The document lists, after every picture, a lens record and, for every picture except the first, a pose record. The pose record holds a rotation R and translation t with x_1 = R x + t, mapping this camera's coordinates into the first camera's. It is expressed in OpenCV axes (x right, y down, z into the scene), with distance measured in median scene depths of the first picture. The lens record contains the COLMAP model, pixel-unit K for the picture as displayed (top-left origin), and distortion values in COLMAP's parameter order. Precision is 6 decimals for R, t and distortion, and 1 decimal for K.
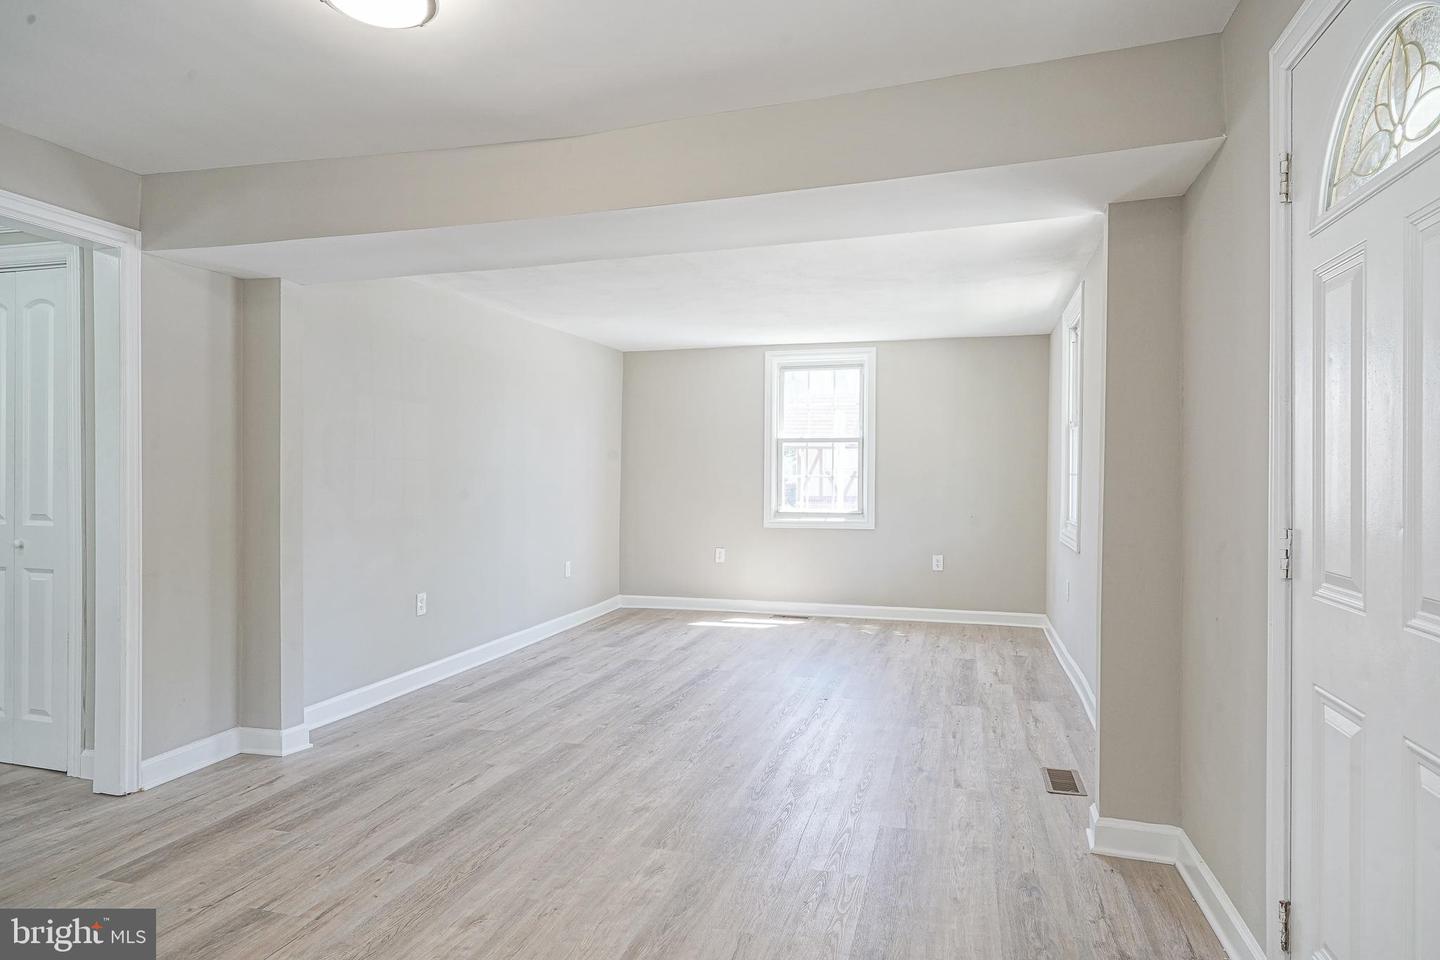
lens RADIAL K [[804.5, 0, 720.0], [0, 804.5, 480.0], [0, 0, 1]] dist [0.001821, 0.000091]
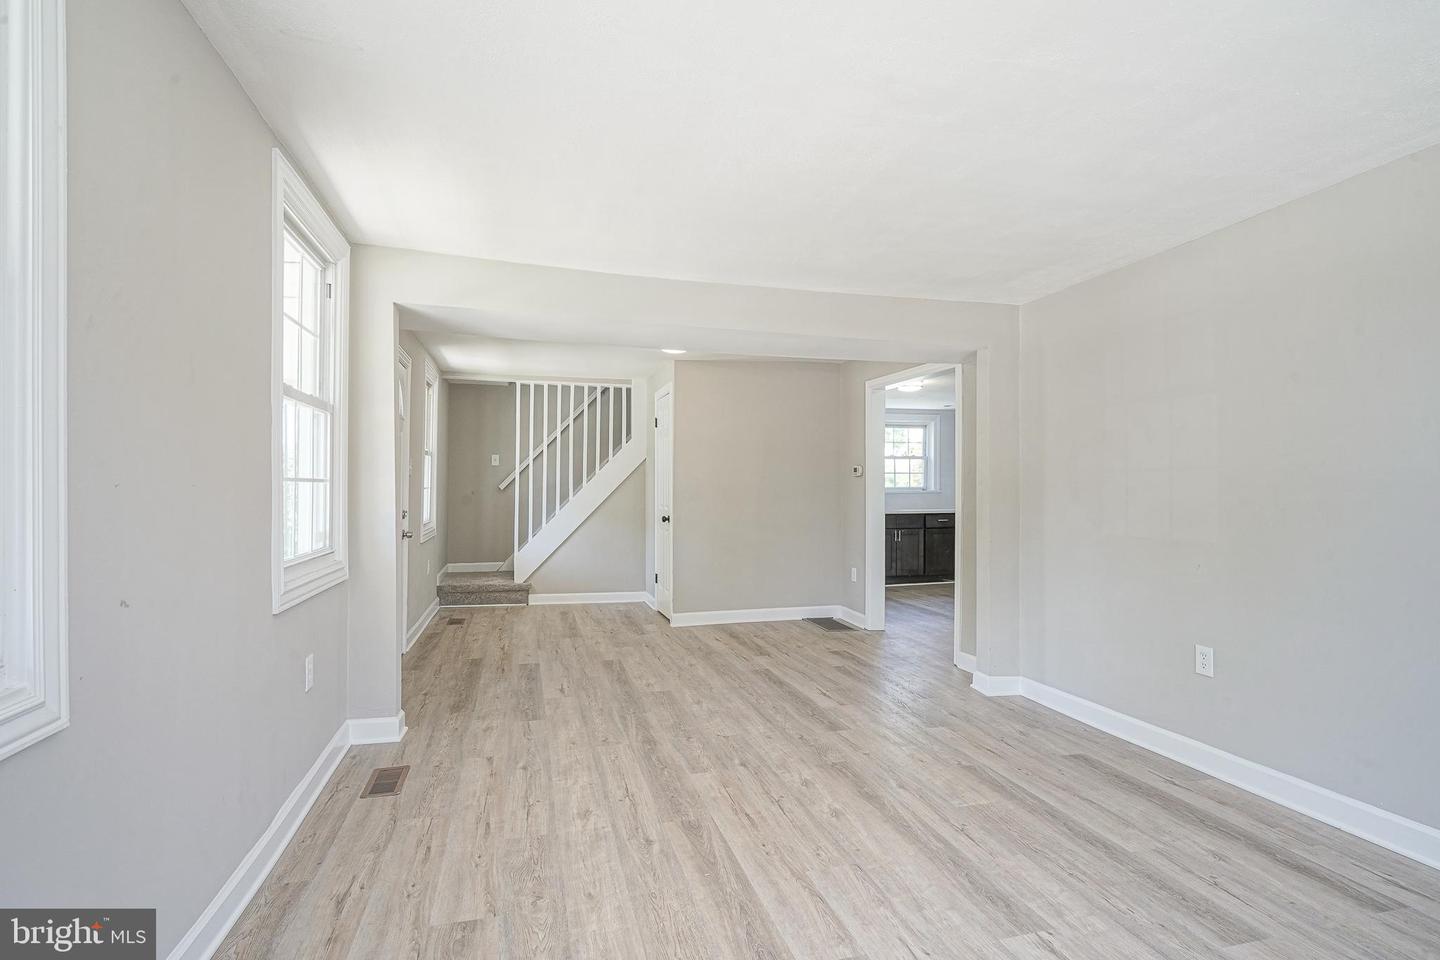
lens RADIAL K [[703.0, 0, 723.8], [0, 703.0, 486.2], [0, 0, 1]] dist [-0.006114, -0.000110]
pose [[-0.841926, -0.007683, -0.539538, 0.425717], [-0.007136, 0.999970, -0.003104, -0.004255], [0.539545, 0.001237, -0.841956, 1.542400]]
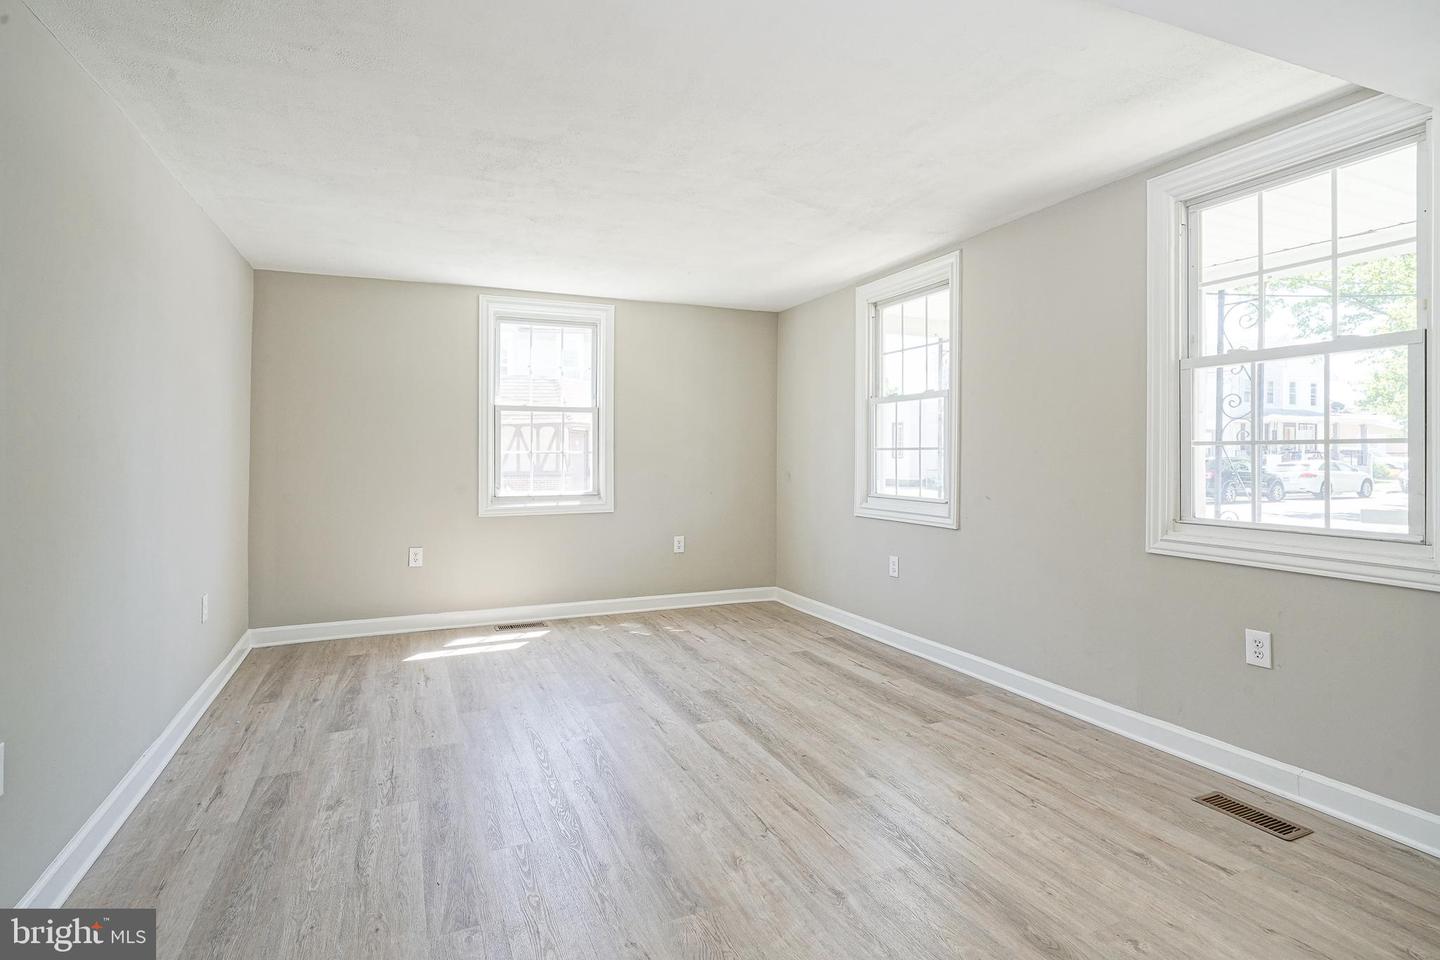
lens RADIAL K [[692.6, 0, 683.2], [0, 692.6, 450.5], [0, 0, 1]] dist [-0.002468, -0.000236]
pose [[0.789633, -0.001291, 0.613578, -0.367717], [0.006280, 0.999962, -0.005979, -0.001579], [-0.613547, 0.008575, 0.789611, 0.613626]]
